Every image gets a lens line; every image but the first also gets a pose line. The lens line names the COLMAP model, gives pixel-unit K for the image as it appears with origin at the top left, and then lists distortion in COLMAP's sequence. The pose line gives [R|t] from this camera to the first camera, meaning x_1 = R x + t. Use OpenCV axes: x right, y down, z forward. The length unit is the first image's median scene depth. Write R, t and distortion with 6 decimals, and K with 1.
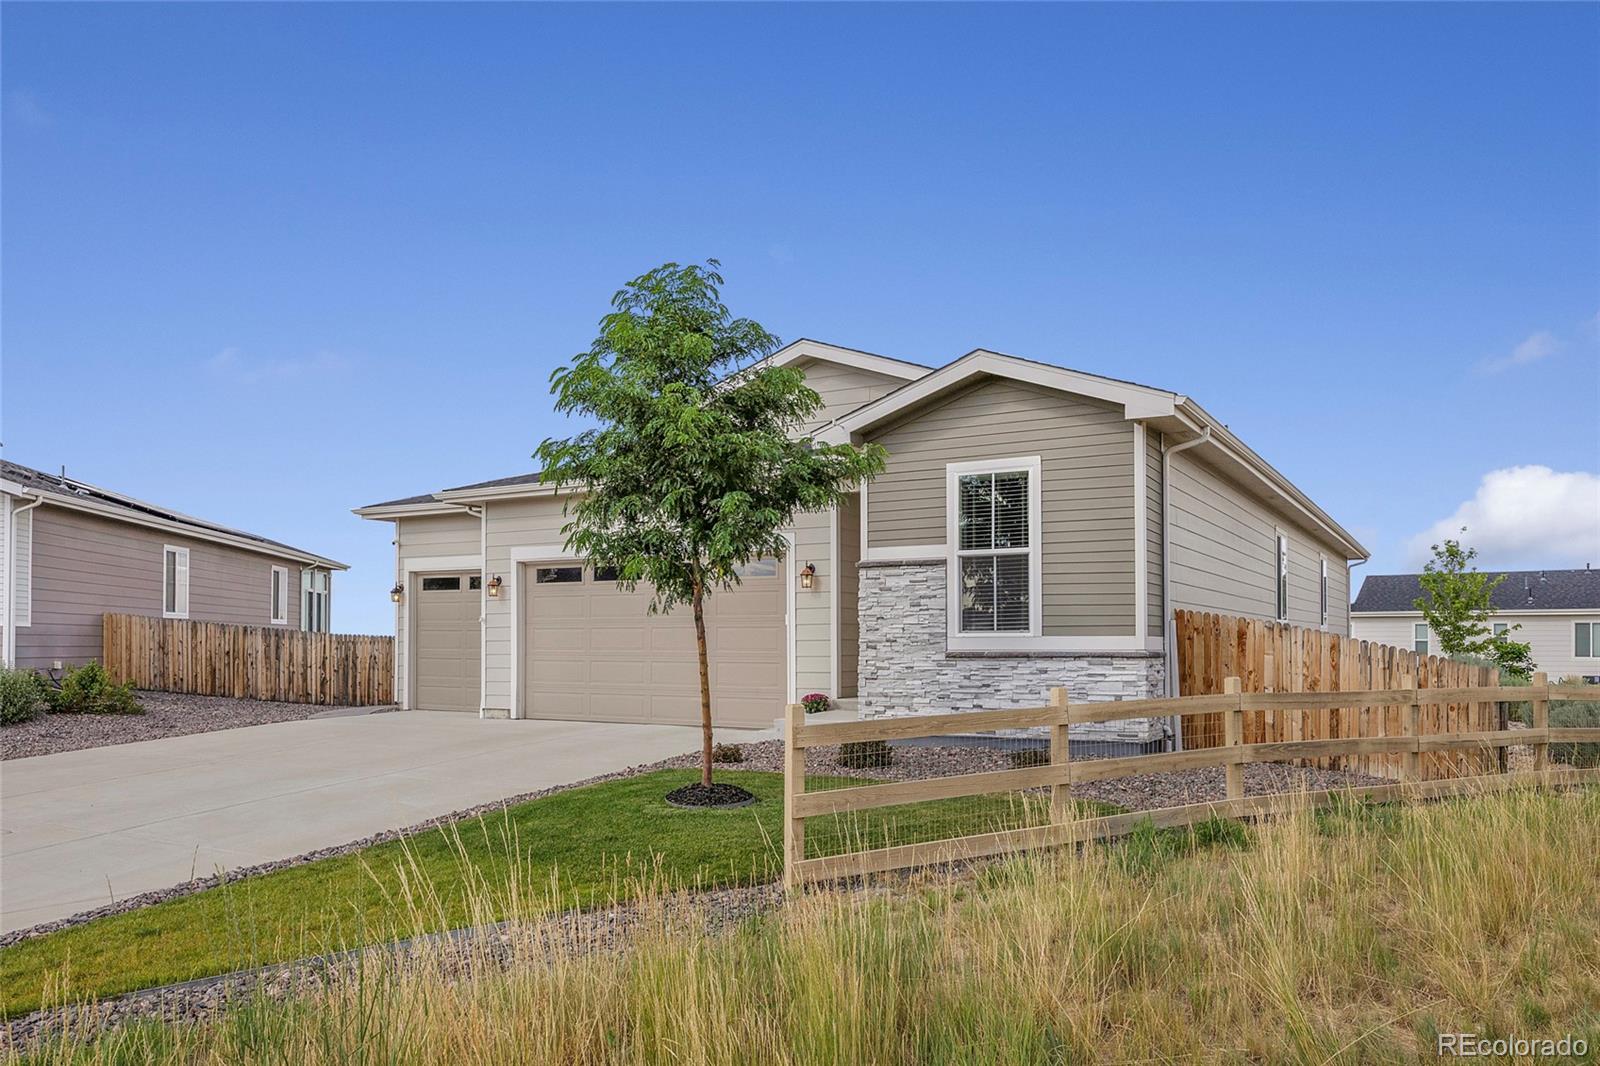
lens RADIAL K [[1182.9, 0, 809.2], [0, 1182.9, 537.3], [0, 0, 1]] dist [-0.002721, -0.002493]
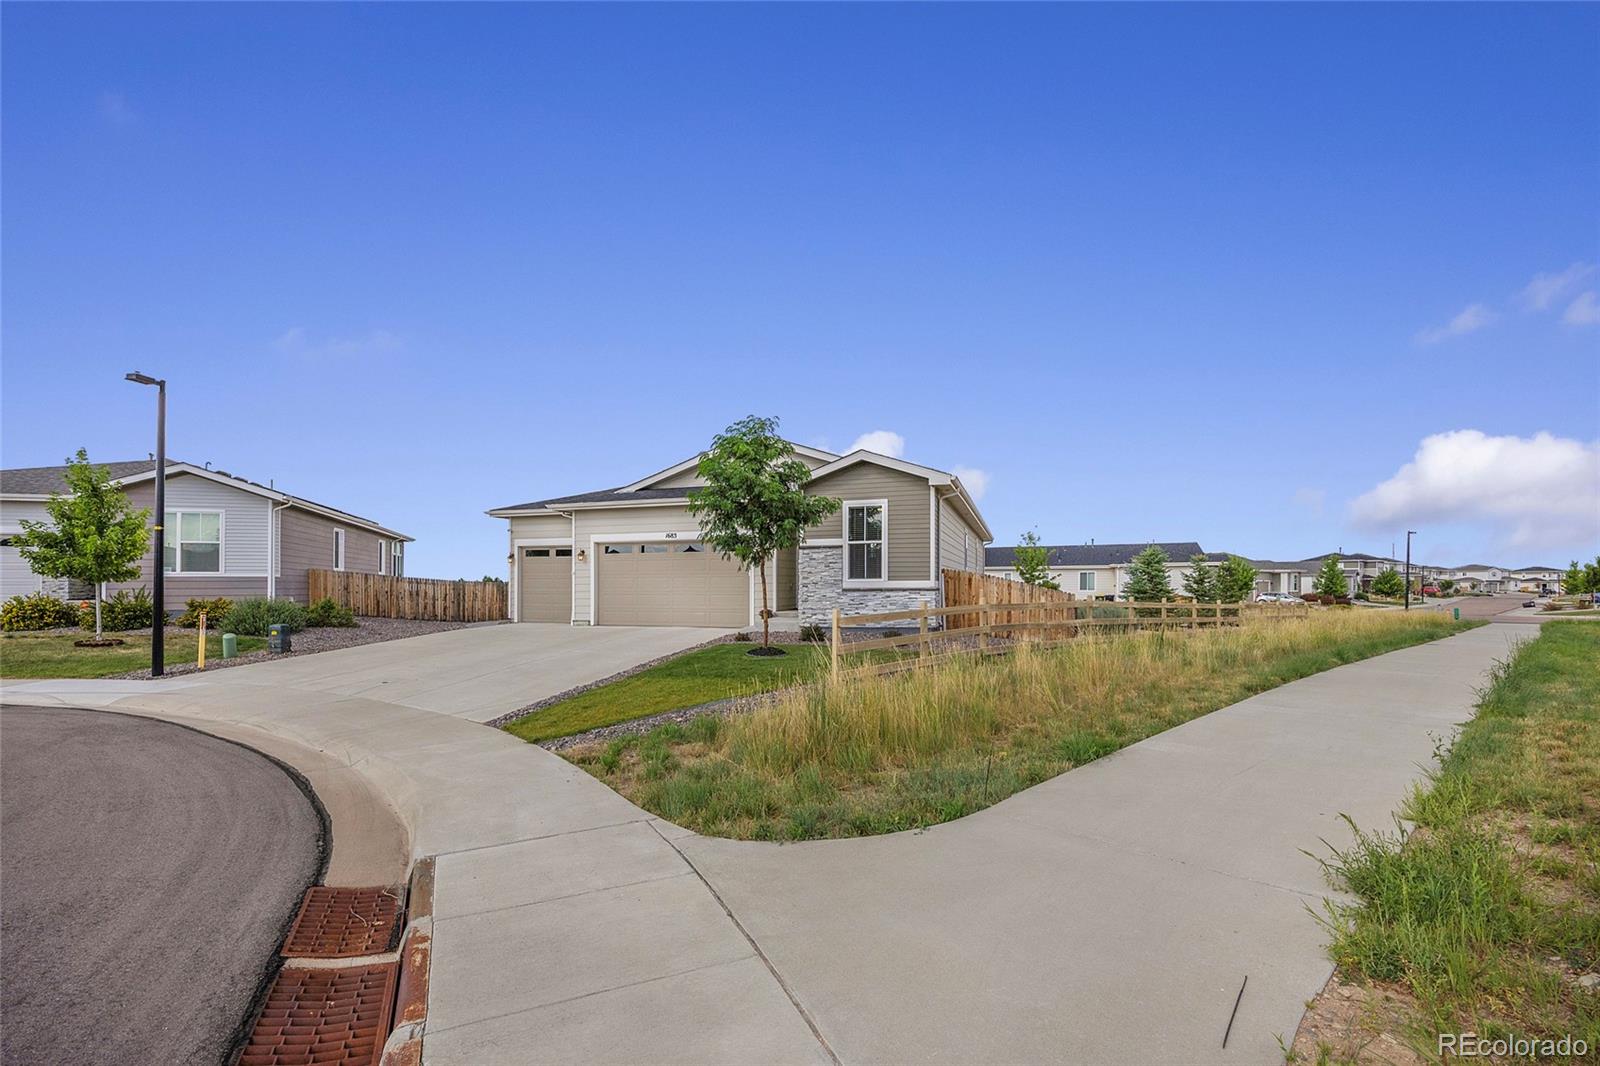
lens RADIAL K [[722.5, 0, 794.4], [0, 722.5, 516.1], [0, 0, 1]] dist [-0.012952, 0.000417]
pose [[0.978388, 0.014266, 0.206284, -0.236506], [-0.013201, 0.999891, -0.006537, -0.024280], [-0.206355, 0.003672, 0.978470, -0.265273]]
